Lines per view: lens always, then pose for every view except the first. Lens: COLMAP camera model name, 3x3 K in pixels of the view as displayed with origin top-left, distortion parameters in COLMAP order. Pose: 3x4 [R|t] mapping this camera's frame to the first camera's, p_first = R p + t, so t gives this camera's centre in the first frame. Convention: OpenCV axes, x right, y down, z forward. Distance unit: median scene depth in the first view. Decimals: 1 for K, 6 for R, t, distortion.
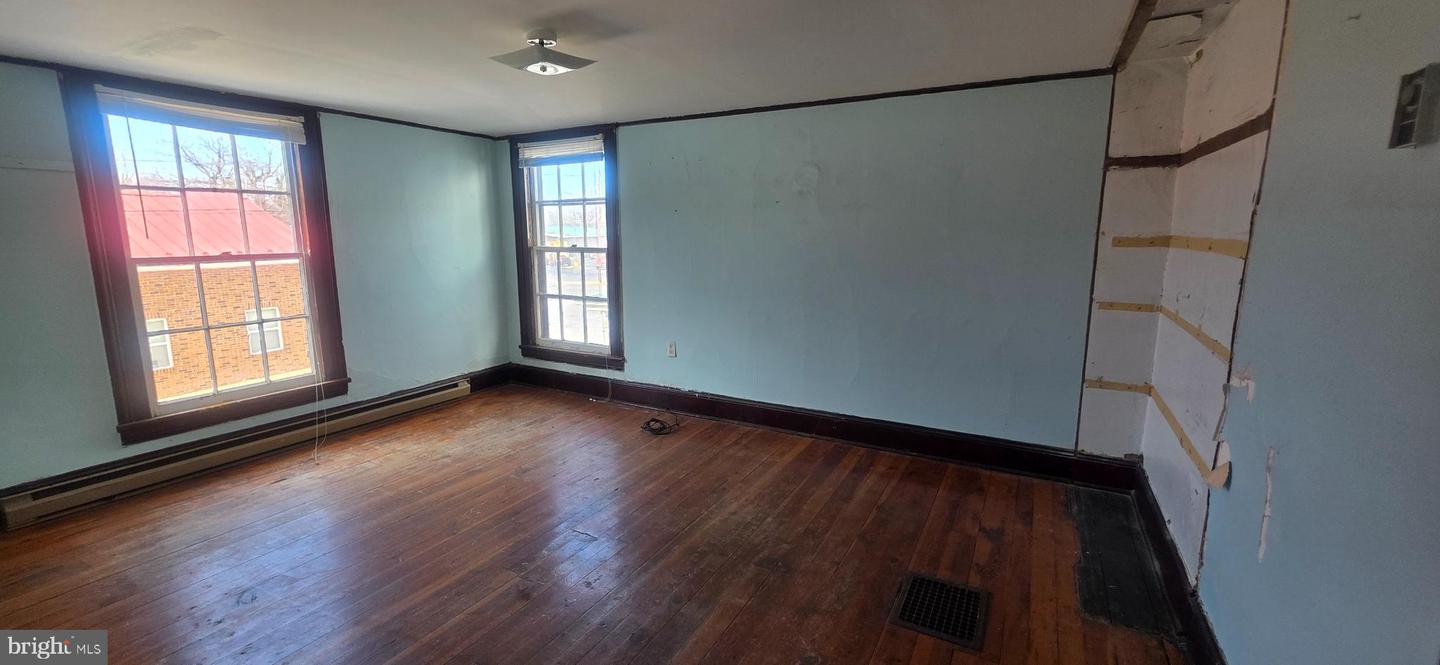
lens RADIAL K [[576.8, 0, 724.2], [0, 576.8, 323.2], [0, 0, 1]] dist [0.000424, -0.000194]
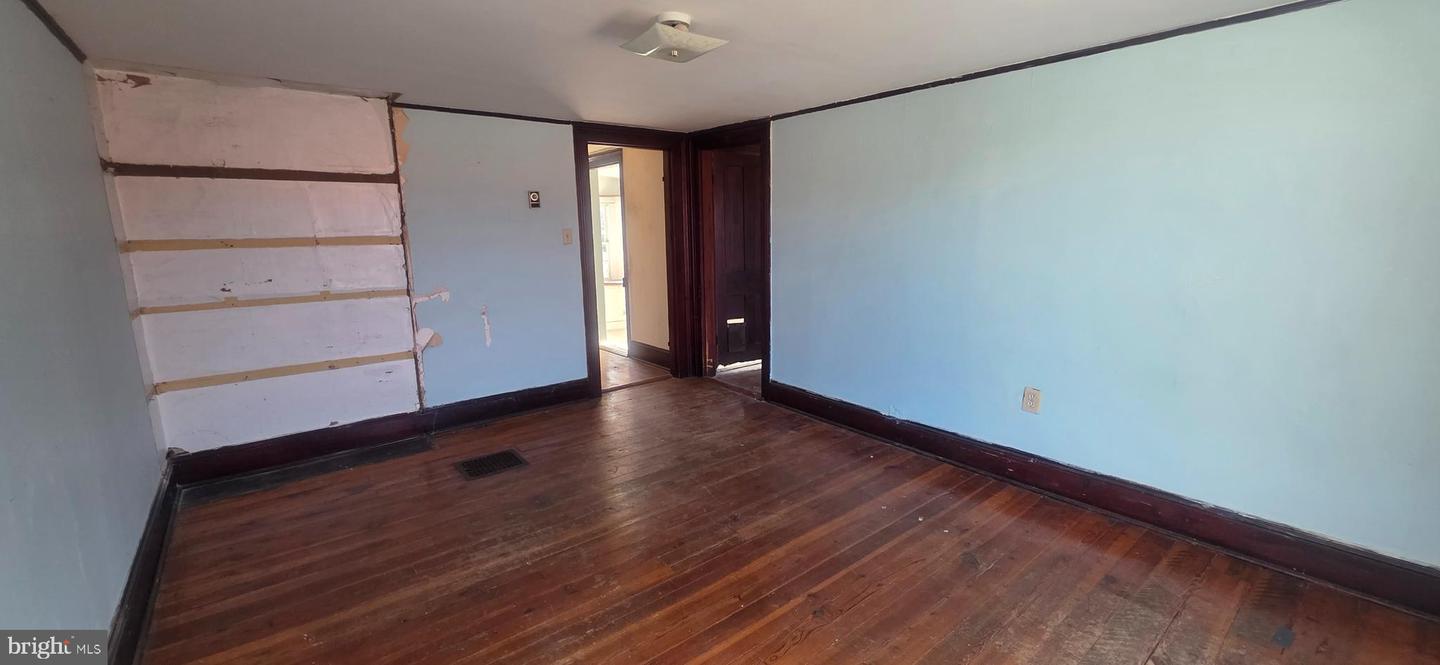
lens RADIAL K [[576.8, 0, 724.2], [0, 576.8, 323.2], [0, 0, 1]] dist [0.000424, -0.000194]
pose [[-0.929611, -0.046422, 0.365607, -0.621317], [0.073970, 0.948346, 0.308495, -0.255117], [-0.361043, 0.313824, -0.878159, 1.604833]]
